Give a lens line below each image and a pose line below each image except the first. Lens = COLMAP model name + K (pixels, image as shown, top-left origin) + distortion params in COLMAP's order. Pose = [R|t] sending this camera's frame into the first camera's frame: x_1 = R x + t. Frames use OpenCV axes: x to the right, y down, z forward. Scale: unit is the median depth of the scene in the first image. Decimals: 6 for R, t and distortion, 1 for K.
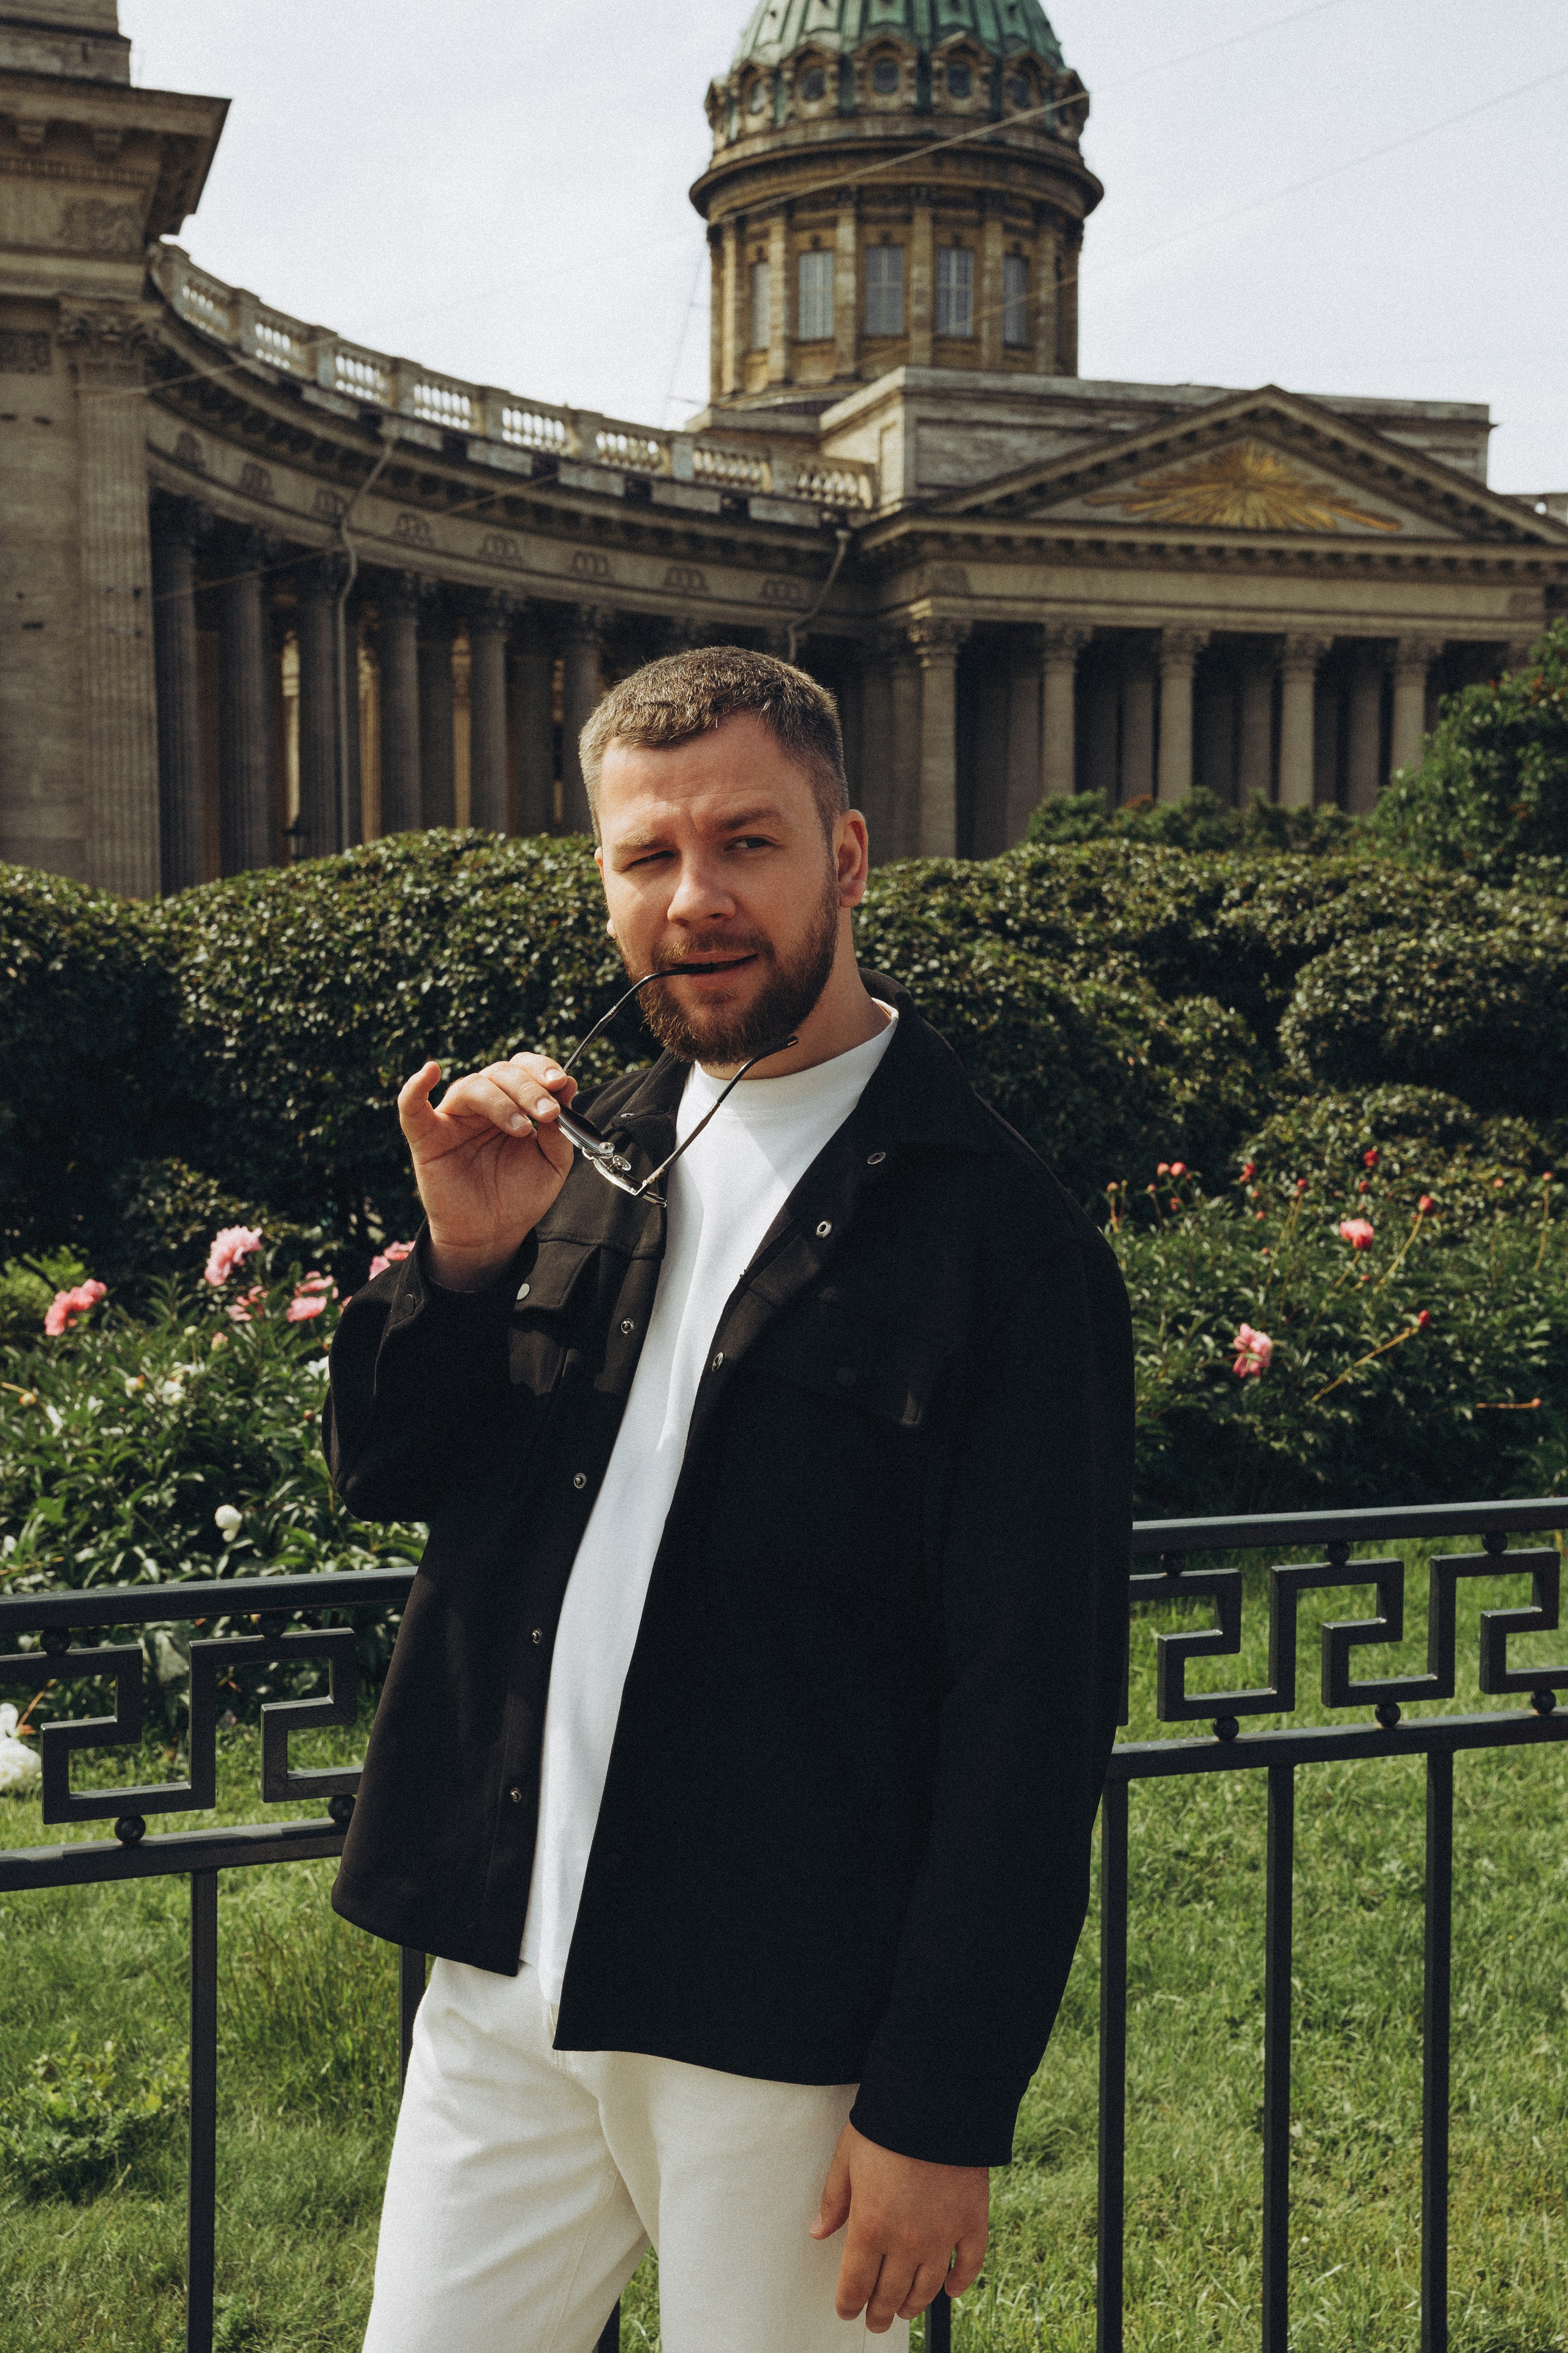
lens RADIAL K [[2790.0, 0, 796.7], [0, 2790.0, 1171.7], [0, 0, 1]] dist [-0.001052, 0.373777]
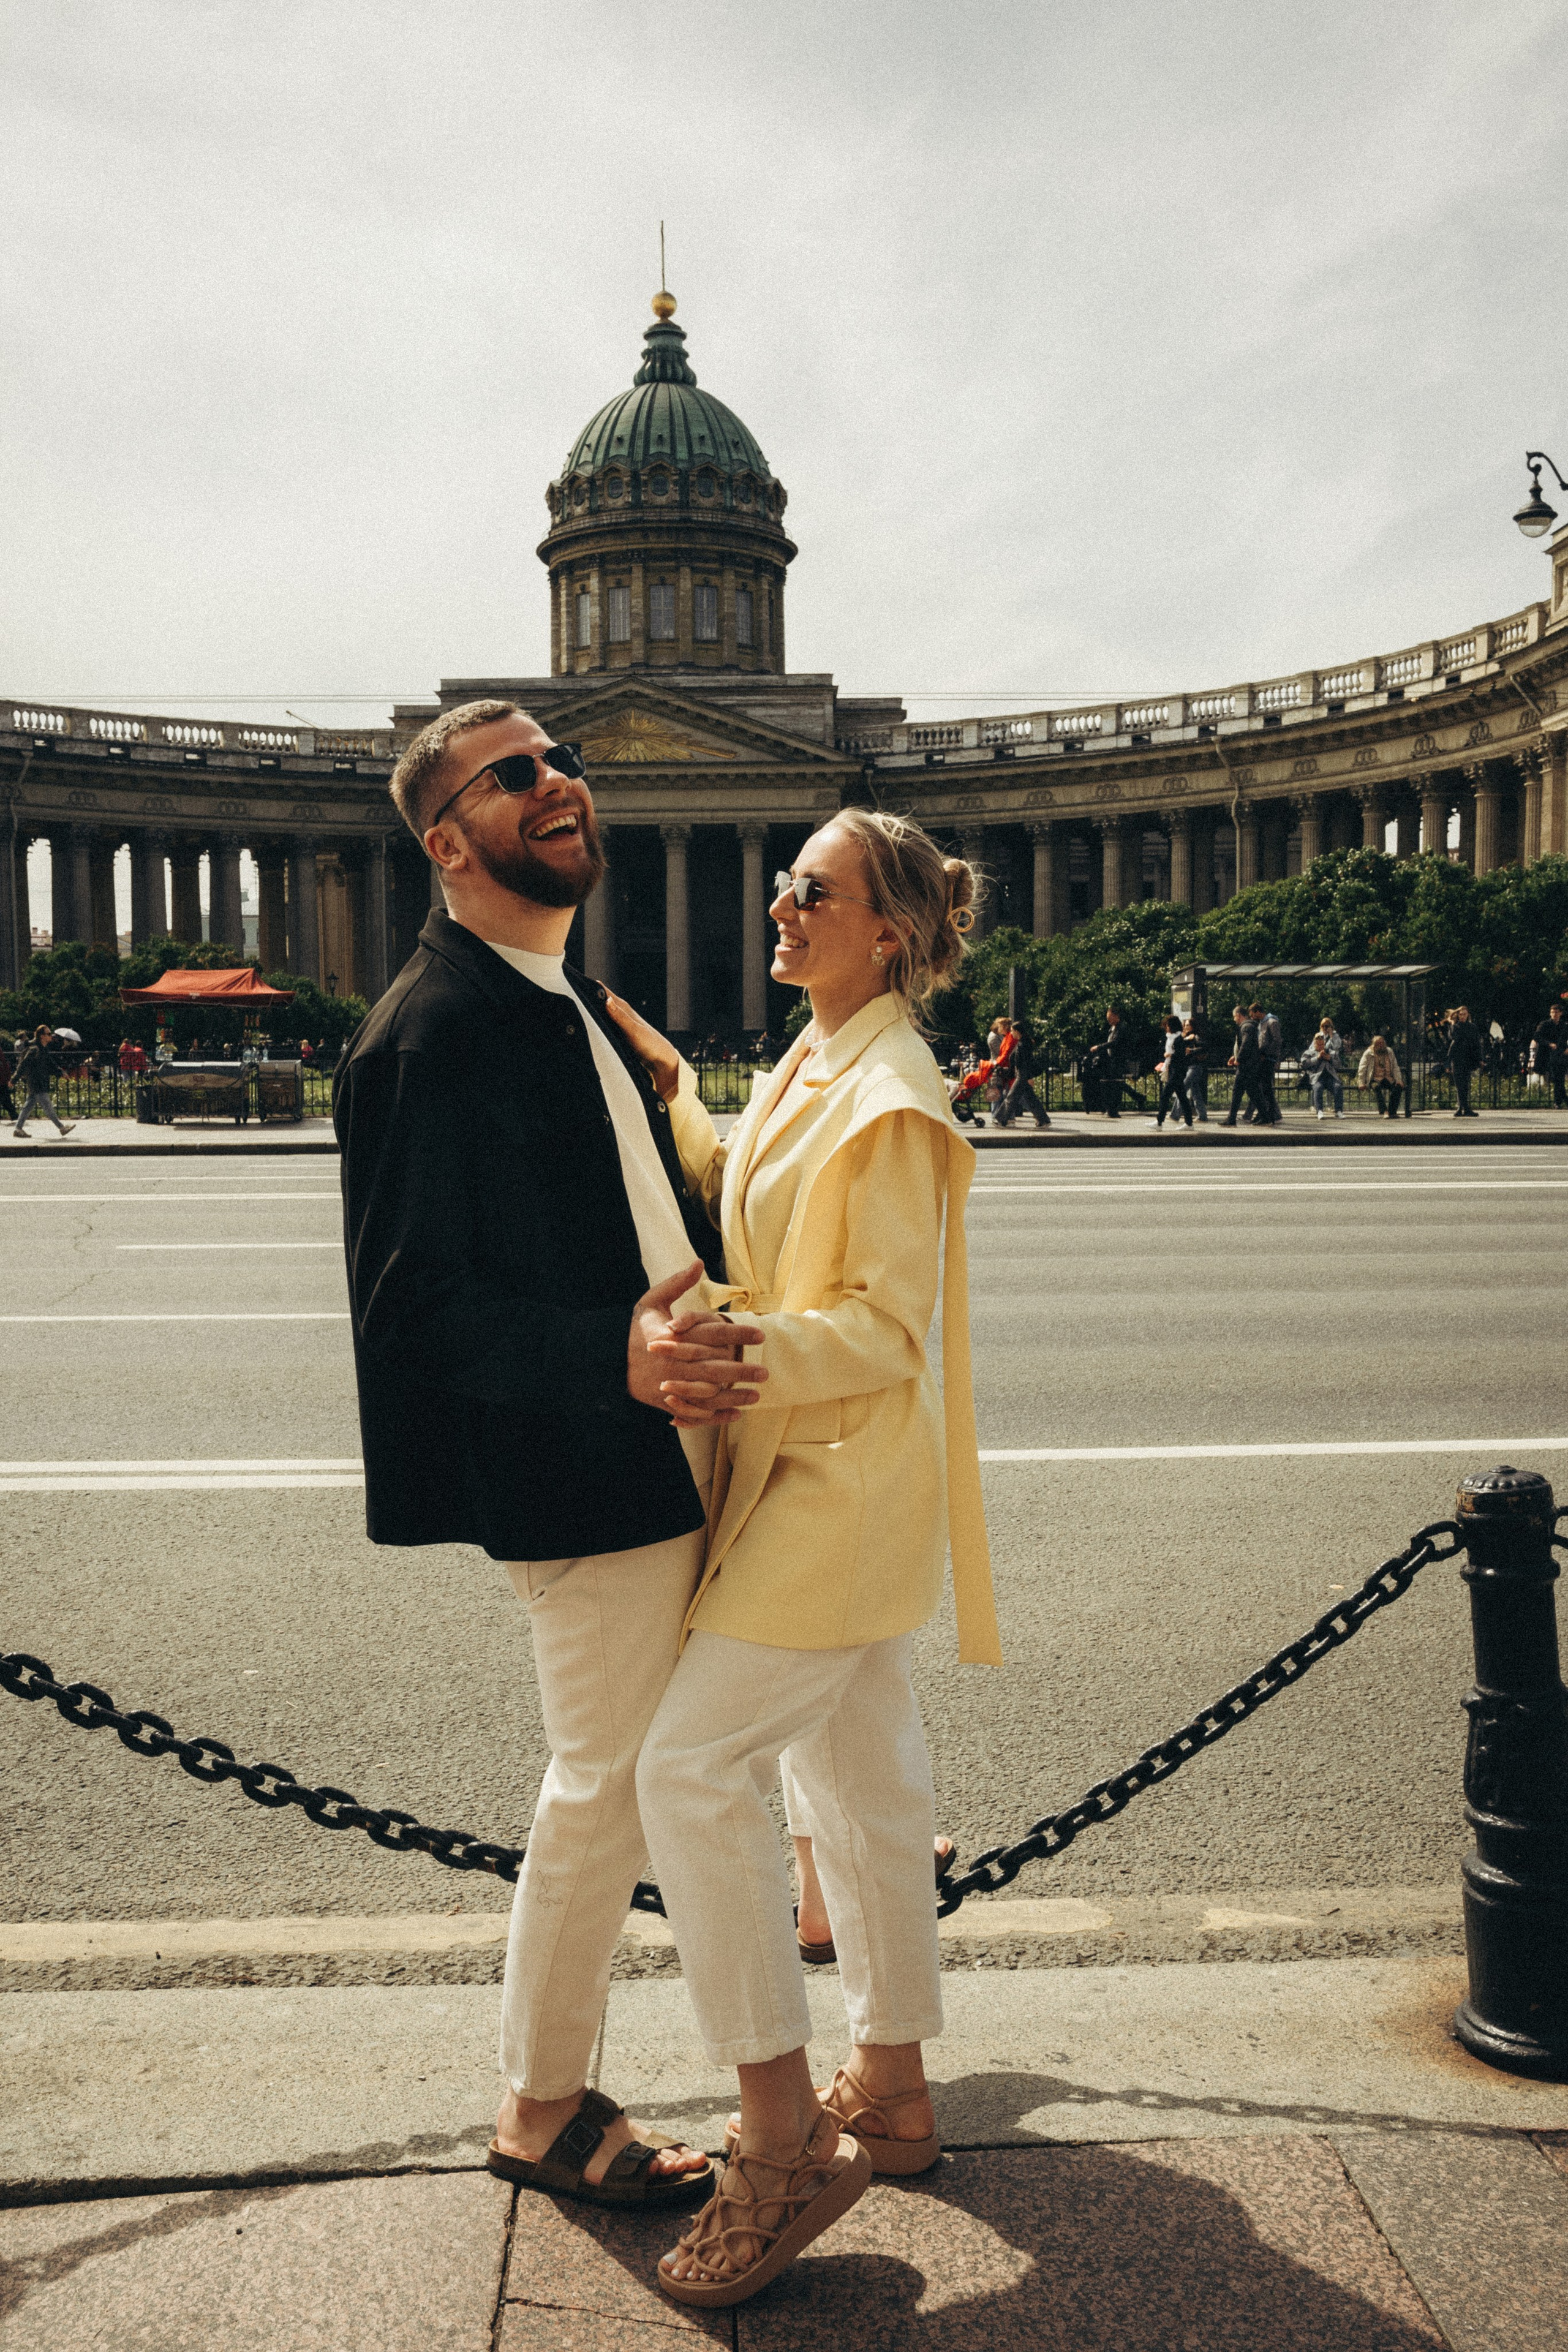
lens RADIAL K [[2065.1, 0, 796.9], [0, 2065.1, 1174.0], [0, 0, 1]] dist [-0.103113, 0.177739]
pose [[0.955226, 0.005356, -0.295827, 0.608024], [-0.007839, 0.999943, -0.007207, 0.018160], [0.295772, 0.009203, 0.955214, -0.116017]]
